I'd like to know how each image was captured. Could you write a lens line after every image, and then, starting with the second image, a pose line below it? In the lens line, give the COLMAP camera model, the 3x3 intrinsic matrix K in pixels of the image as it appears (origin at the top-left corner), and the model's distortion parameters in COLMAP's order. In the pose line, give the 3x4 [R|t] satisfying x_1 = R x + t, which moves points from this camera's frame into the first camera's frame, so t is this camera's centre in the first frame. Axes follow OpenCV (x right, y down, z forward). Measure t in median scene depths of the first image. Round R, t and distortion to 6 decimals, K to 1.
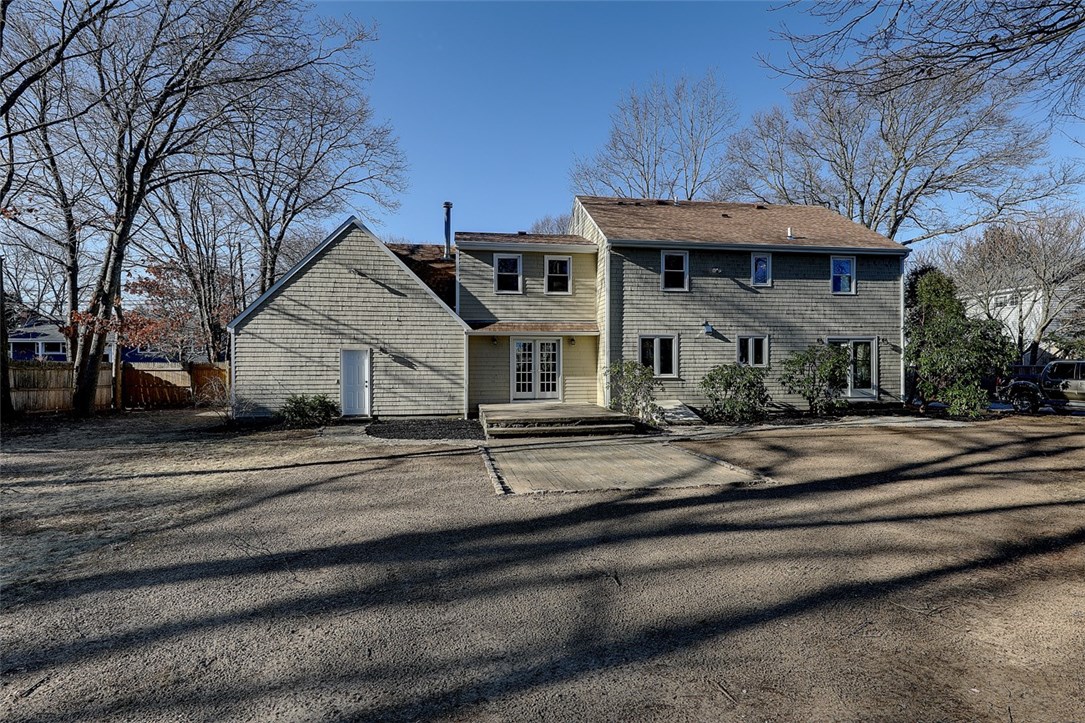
lens RADIAL K [[560.0, 0, 540.7], [0, 560.0, 362.5], [0, 0, 1]] dist [0.012857, -0.001942]
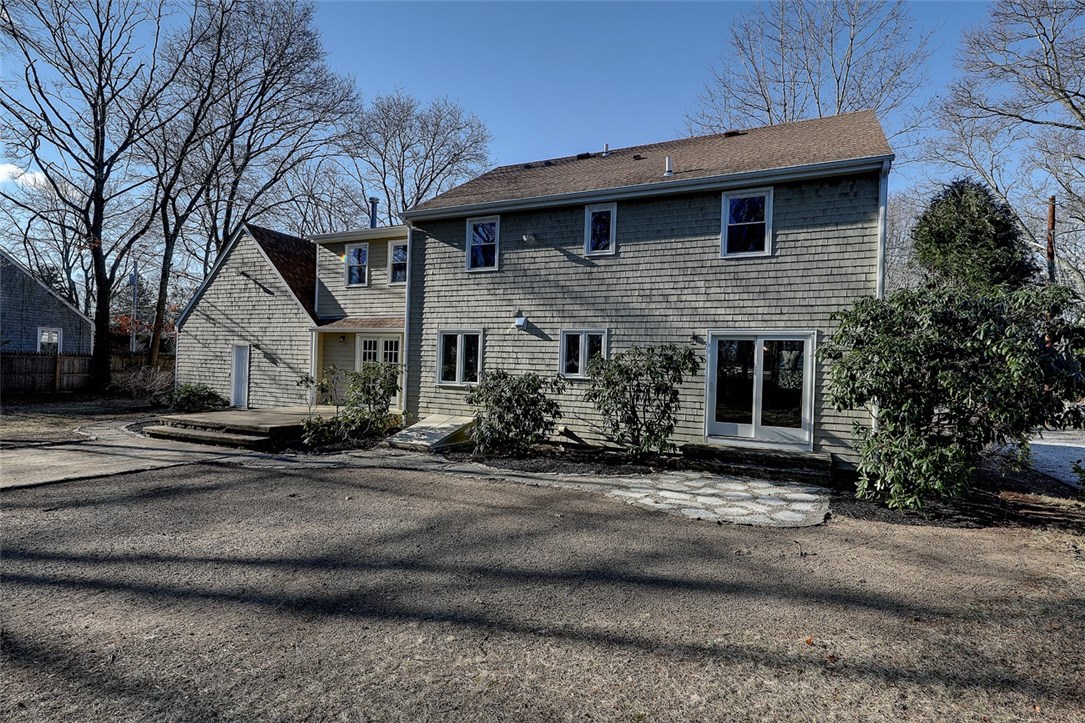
lens RADIAL K [[560.0, 0, 542.3], [0, 560.0, 359.7], [0, 0, 1]] dist [0.012857, -0.001942]
pose [[0.810479, 0.022943, -0.585319, 0.737152], [-0.031491, 0.999494, -0.004426, -0.009184], [0.584921, 0.022020, 0.810791, 0.441022]]
